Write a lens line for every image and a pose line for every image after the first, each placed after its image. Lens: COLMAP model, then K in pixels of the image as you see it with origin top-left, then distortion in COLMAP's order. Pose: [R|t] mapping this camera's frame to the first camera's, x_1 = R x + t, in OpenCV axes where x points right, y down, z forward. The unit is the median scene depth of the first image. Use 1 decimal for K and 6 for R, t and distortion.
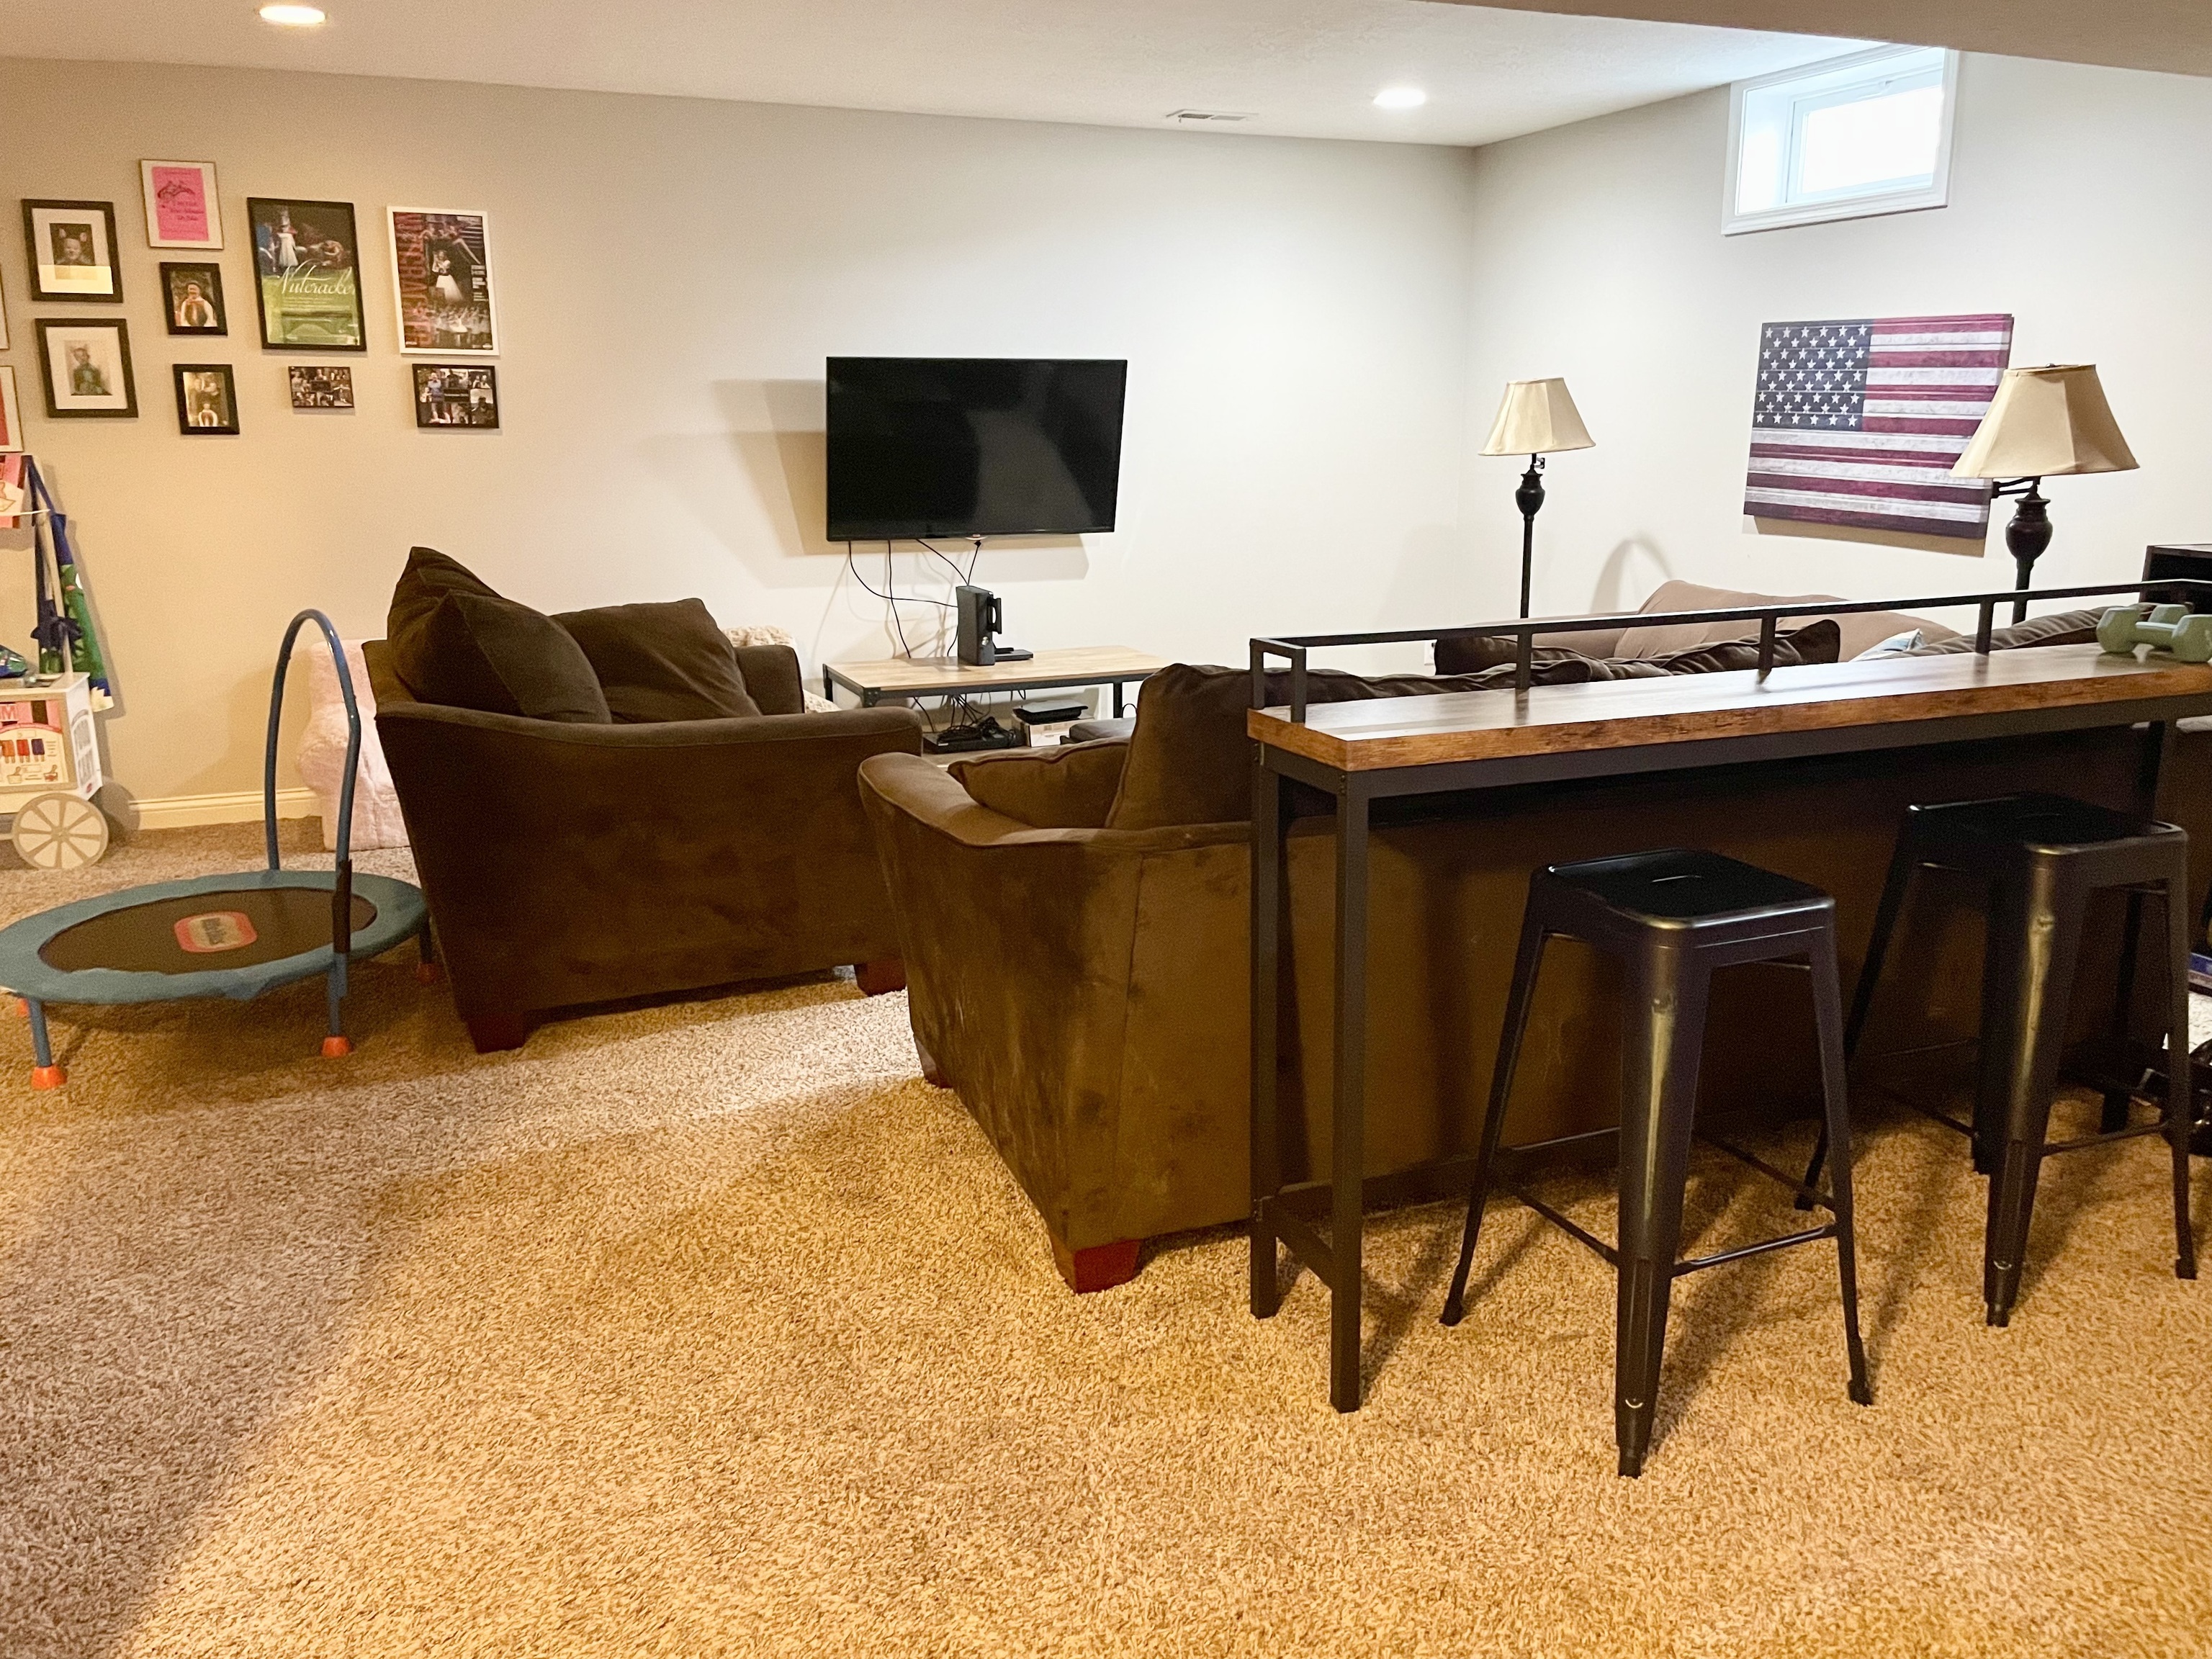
lens RADIAL K [[1686.9, 0, 1115.7], [0, 1686.9, 848.6], [0, 0, 1]] dist [0.071544, -0.088928]
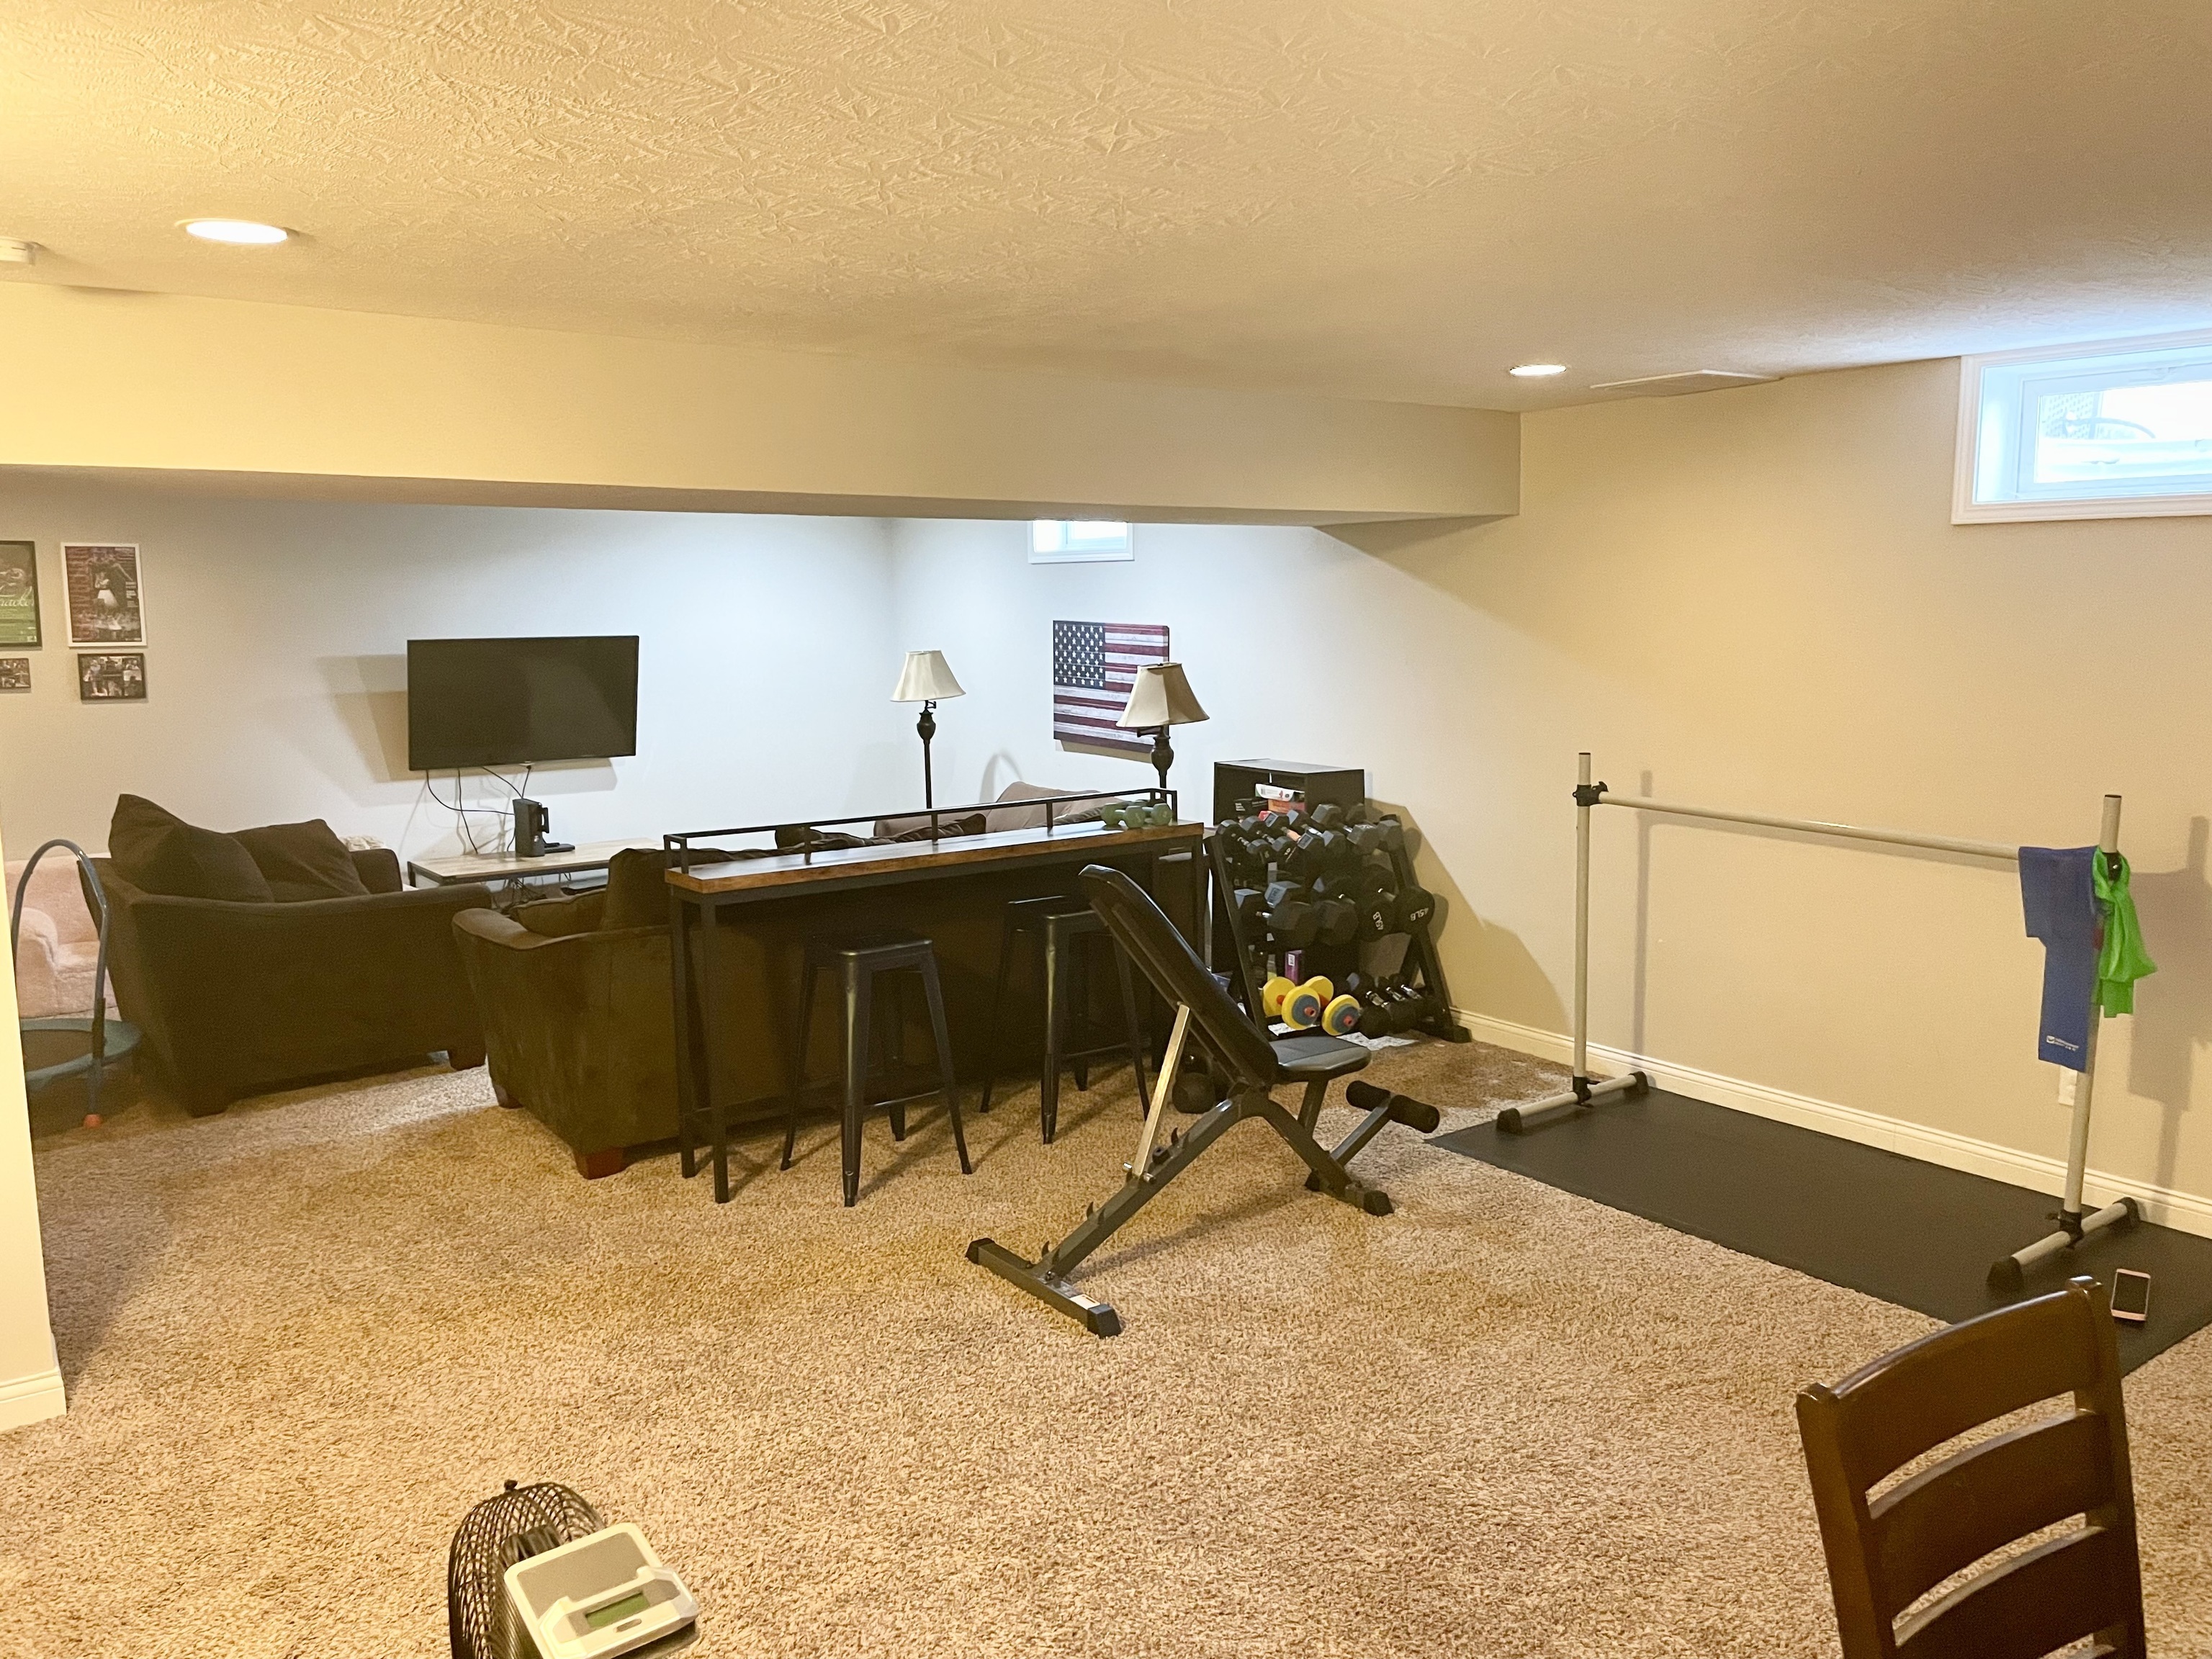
lens RADIAL K [[1686.9, 0, 1121.3], [0, 1686.9, 825.4], [0, 0, 1]] dist [0.071544, -0.088928]
pose [[0.968540, -0.039498, 0.245705, 0.063418], [0.068667, 0.991411, -0.111304, 0.075331], [-0.239198, 0.124674, 0.962933, -0.639785]]
